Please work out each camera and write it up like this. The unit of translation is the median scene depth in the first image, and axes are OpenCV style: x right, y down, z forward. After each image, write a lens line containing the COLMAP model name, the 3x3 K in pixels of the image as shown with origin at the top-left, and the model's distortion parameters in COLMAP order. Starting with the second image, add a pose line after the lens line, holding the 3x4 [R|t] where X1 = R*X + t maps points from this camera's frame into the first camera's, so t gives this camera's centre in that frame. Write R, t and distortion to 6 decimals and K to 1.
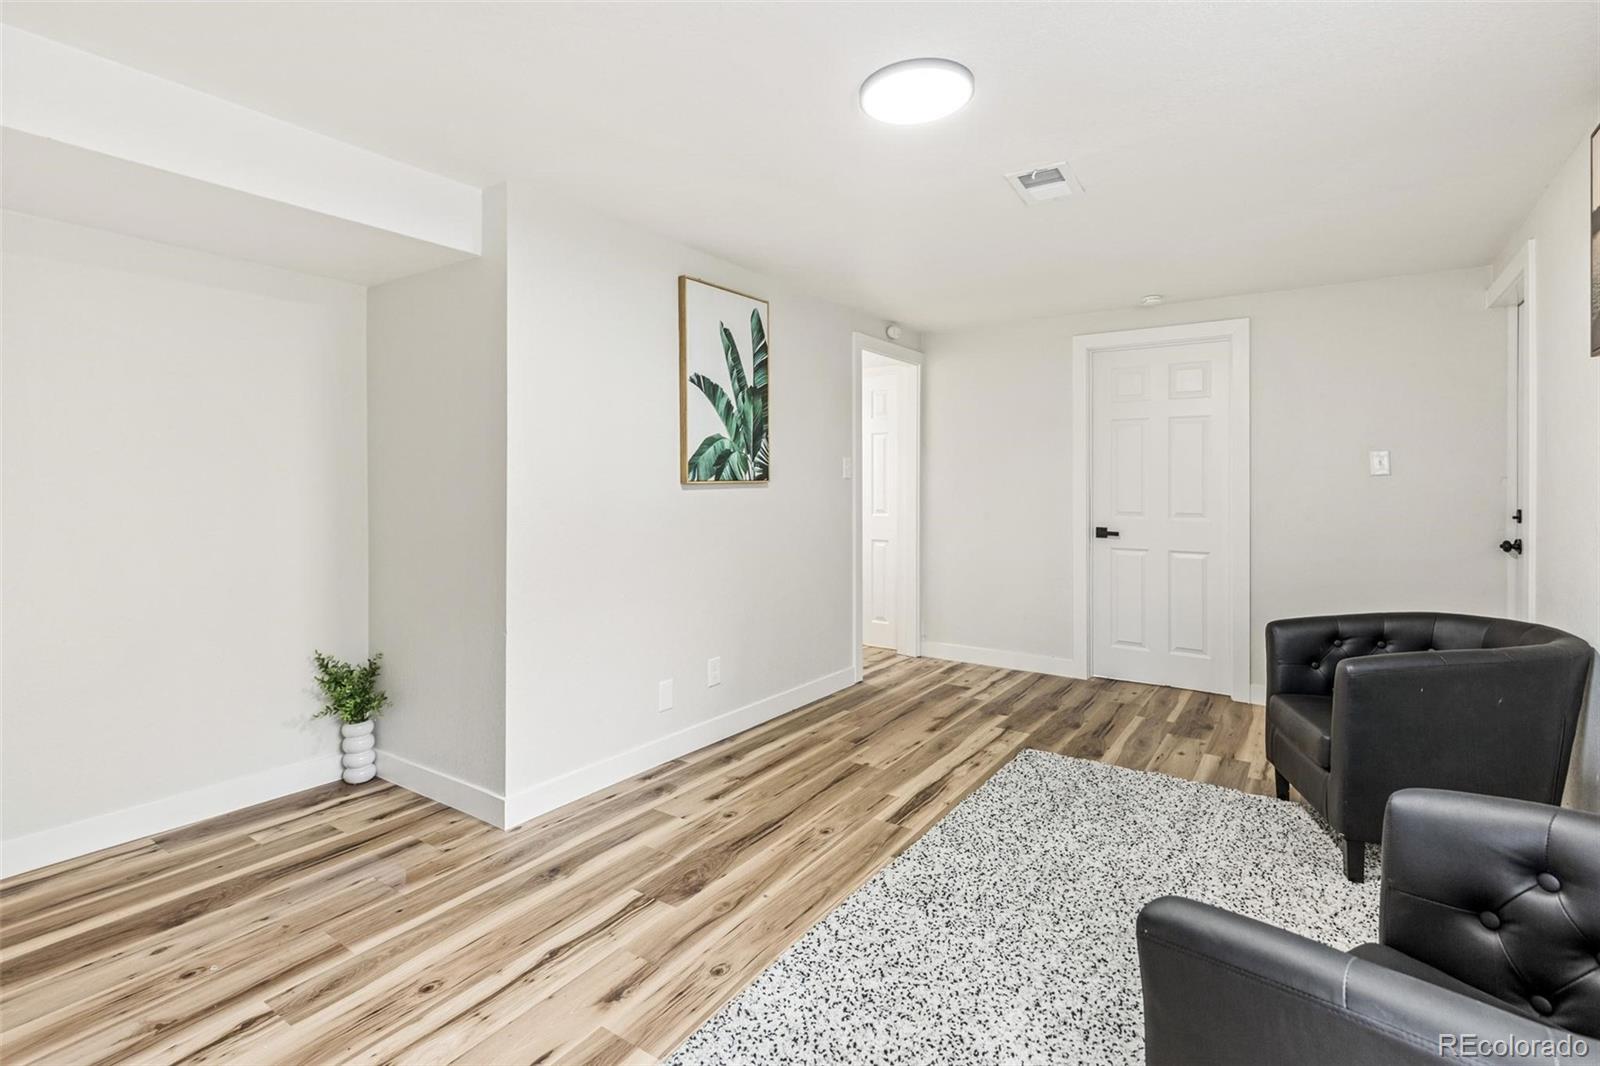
lens RADIAL K [[719.6, 0, 800.9], [0, 719.6, 519.9], [0, 0, 1]] dist [0.000964, 0.000031]
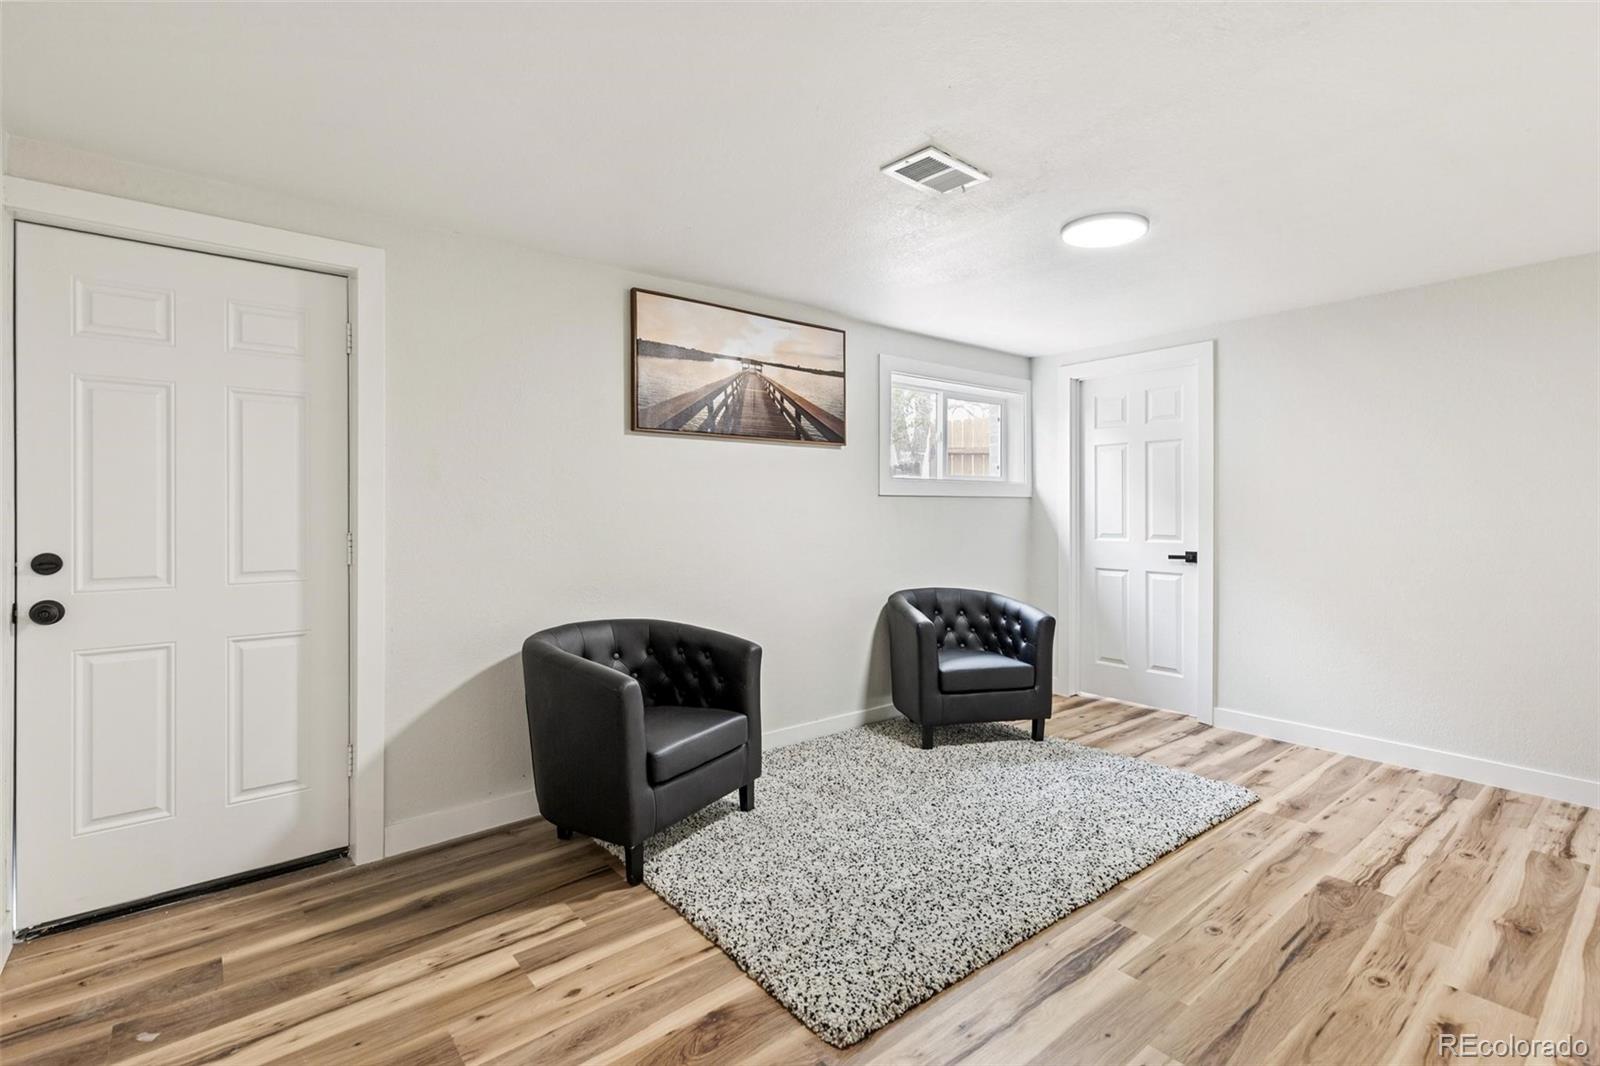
lens RADIAL K [[726.9, 0, 800.0], [0, 726.9, 533.0], [0, 0, 1]] dist [0.001793, 0.000056]
pose [[-0.961685, -0.007386, 0.274057, 0.278267], [0.014246, 0.996940, 0.076858, -0.097618], [-0.273786, 0.077818, -0.958637, 1.973381]]
